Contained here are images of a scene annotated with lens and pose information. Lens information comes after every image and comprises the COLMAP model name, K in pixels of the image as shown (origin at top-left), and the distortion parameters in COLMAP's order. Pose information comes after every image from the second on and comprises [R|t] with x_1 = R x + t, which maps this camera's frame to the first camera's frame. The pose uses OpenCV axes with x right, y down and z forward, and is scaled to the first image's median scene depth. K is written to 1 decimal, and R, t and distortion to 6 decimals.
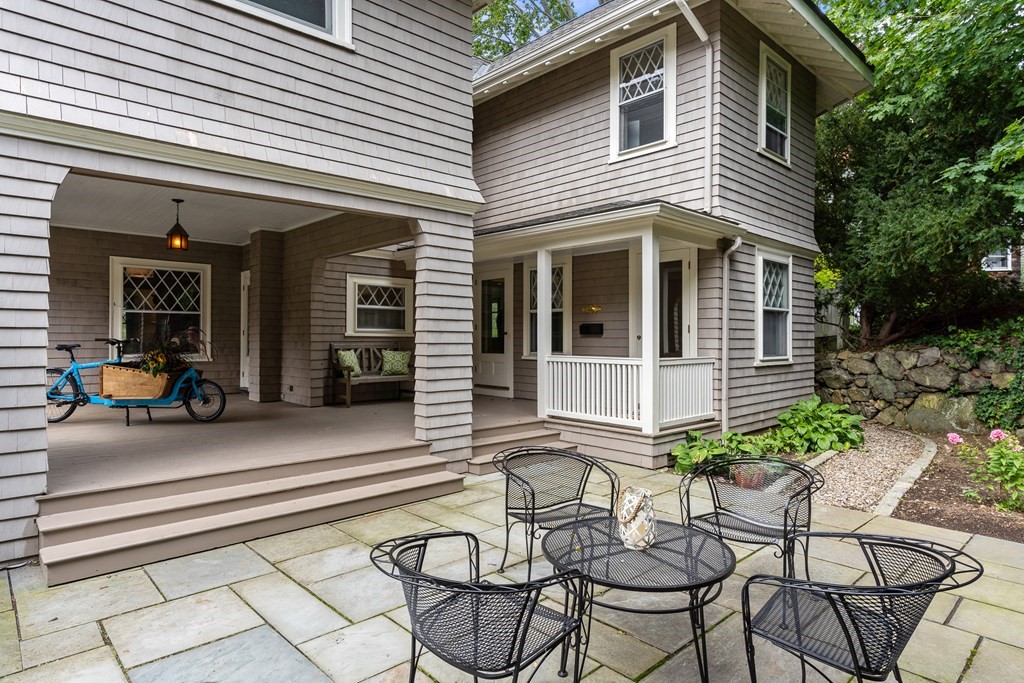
lens RADIAL K [[585.4, 0, 512.2], [0, 585.4, 337.4], [0, 0, 1]] dist [-0.007223, -0.001950]
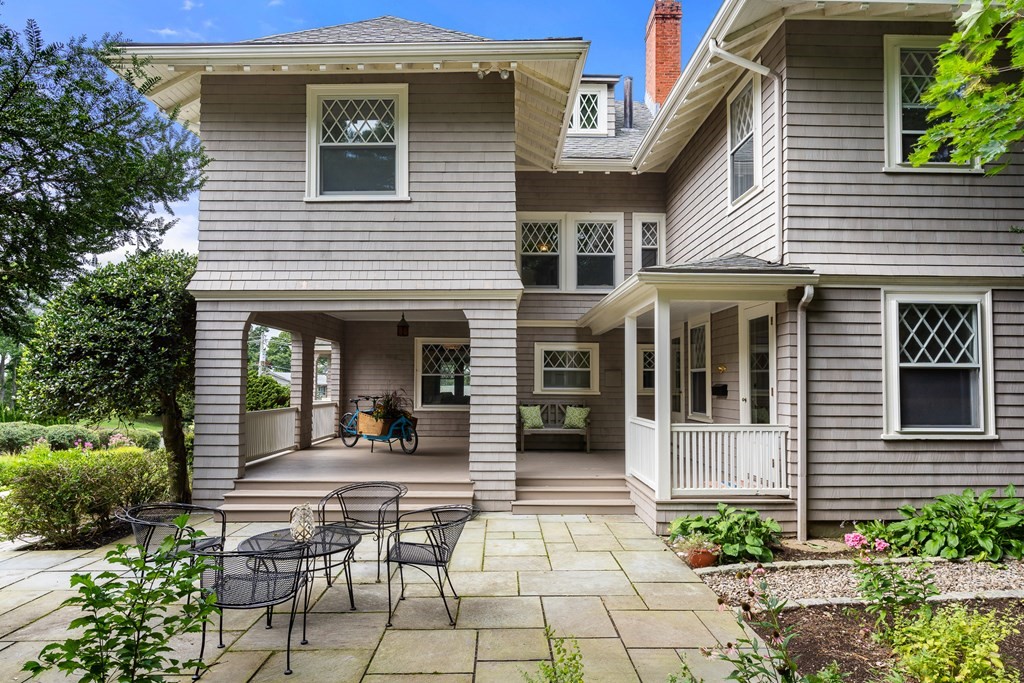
lens RADIAL K [[610.8, 0, 516.6], [0, 610.8, 364.0], [0, 0, 1]] dist [-0.016059, -0.000675]
pose [[0.738451, -0.021831, -0.673954, 0.611511], [-0.001681, 0.999413, -0.034216, -0.024080], [0.674306, 0.026400, 0.737980, 0.050534]]
